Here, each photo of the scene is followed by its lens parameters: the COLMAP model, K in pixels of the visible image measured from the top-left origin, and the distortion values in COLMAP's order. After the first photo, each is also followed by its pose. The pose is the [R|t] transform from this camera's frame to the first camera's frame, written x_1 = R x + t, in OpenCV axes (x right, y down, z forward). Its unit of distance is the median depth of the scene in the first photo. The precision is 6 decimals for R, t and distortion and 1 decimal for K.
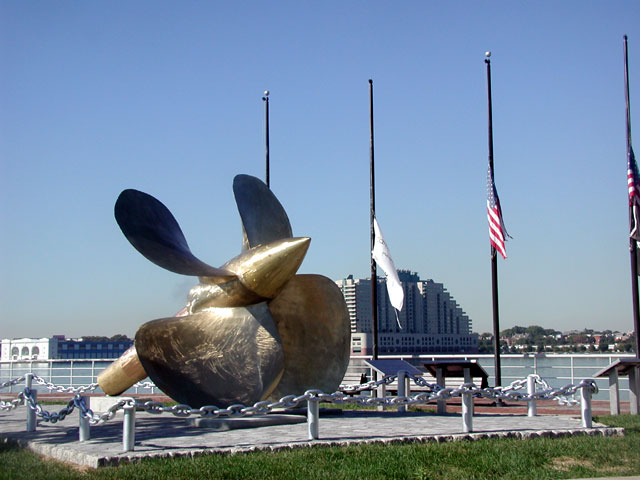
lens RADIAL K [[1093.8, 0, 315.0], [0, 1093.8, 244.5], [0, 0, 1]] dist [0.118487, 0.000000]
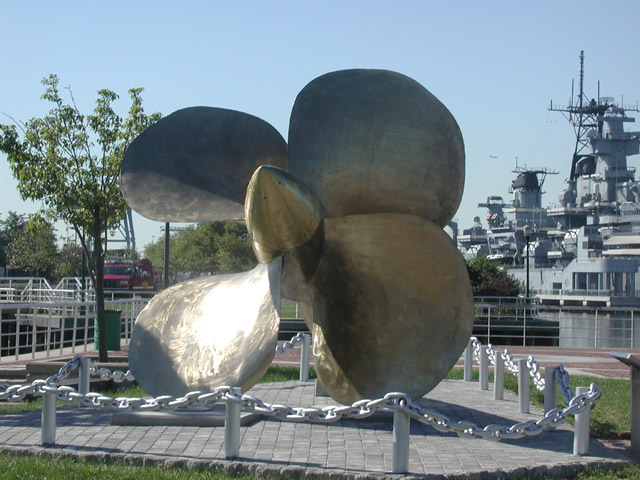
lens RADIAL K [[1714.3, 0, 327.1], [0, 1714.3, 207.0], [0, 0, 1]] dist [0.231847, 0.000000]
pose [[0.581156, -0.010443, -0.813725, 0.919848], [0.061683, 0.997606, 0.031250, -0.014103], [0.811451, -0.068354, 0.580409, 0.382283]]
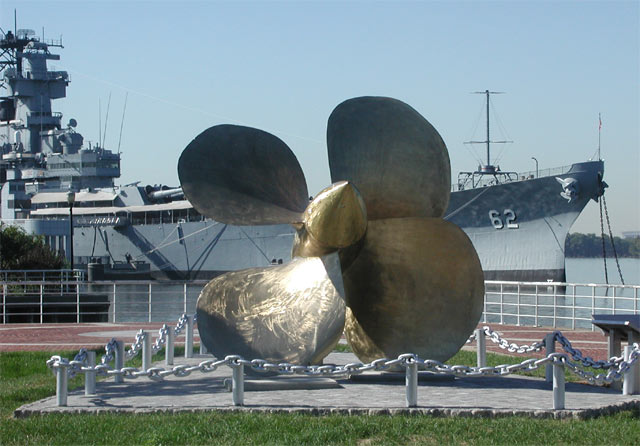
lens RADIAL K [[2177.3, 0, 320.8], [0, 2177.3, 225.5], [0, 0, 1]] dist [0.148231, 0.000000]
pose [[0.829260, 0.008893, -0.558792, 0.963226], [0.048390, 0.994976, 0.087646, -0.129576], [0.556763, -0.099722, 0.824664, -0.483635]]
